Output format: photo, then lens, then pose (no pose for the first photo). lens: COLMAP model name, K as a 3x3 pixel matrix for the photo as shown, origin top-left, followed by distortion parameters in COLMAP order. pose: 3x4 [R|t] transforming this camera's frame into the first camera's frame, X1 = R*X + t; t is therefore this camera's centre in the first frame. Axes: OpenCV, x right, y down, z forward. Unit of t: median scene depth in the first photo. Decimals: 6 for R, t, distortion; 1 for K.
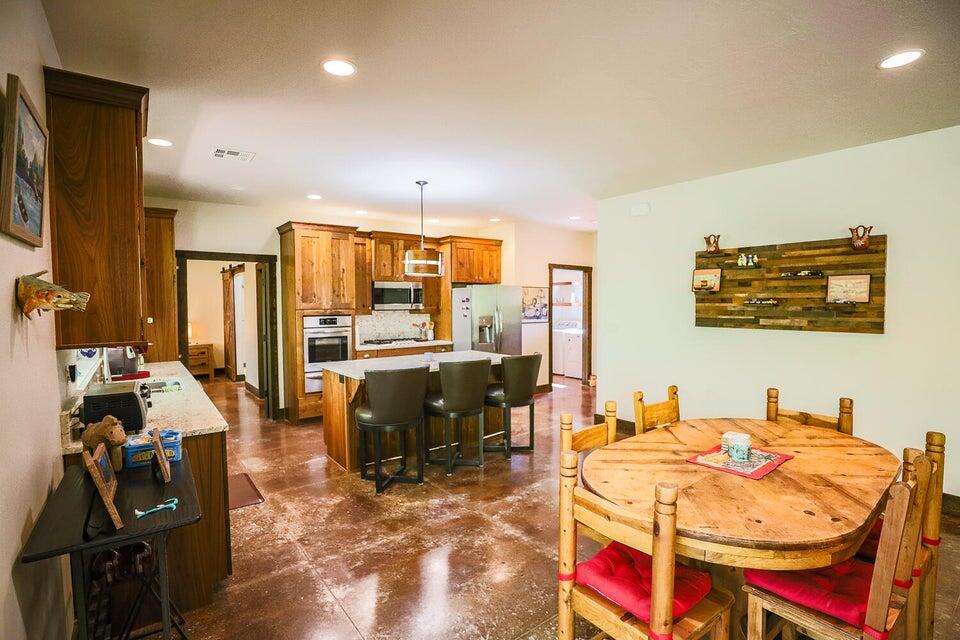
lens RADIAL K [[471.1, 0, 484.7], [0, 471.1, 317.8], [0, 0, 1]] dist [-0.036365, 0.006352]
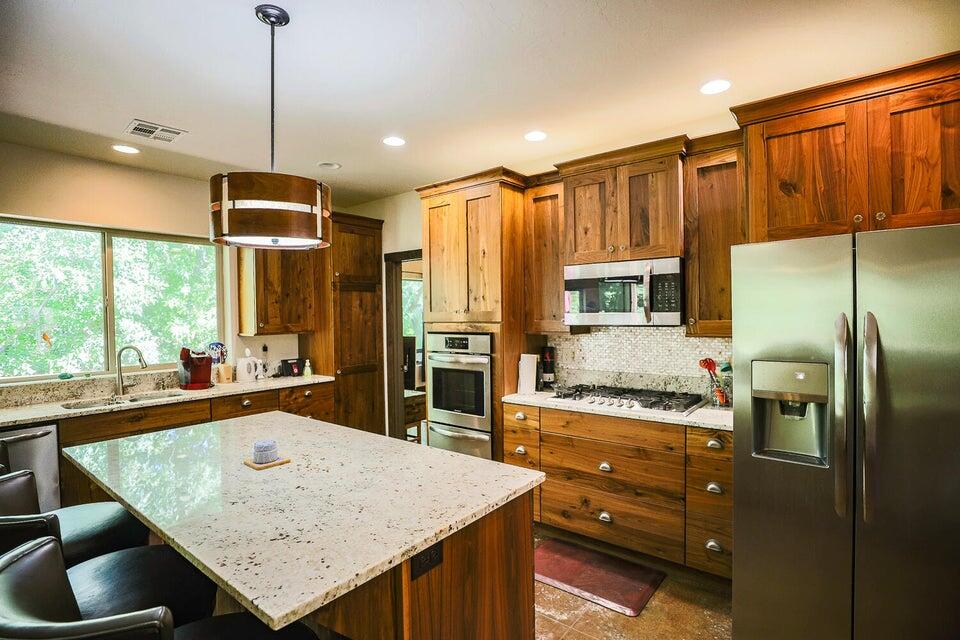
lens RADIAL K [[471.1, 0, 471.8], [0, 471.1, 319.5], [0, 0, 1]] dist [-0.036365, 0.006352]
pose [[0.225579, 0.015439, -0.974103, 0.241081], [-0.019621, 0.999744, 0.011302, -0.028420], [0.974027, 0.016563, 0.225824, 0.859560]]
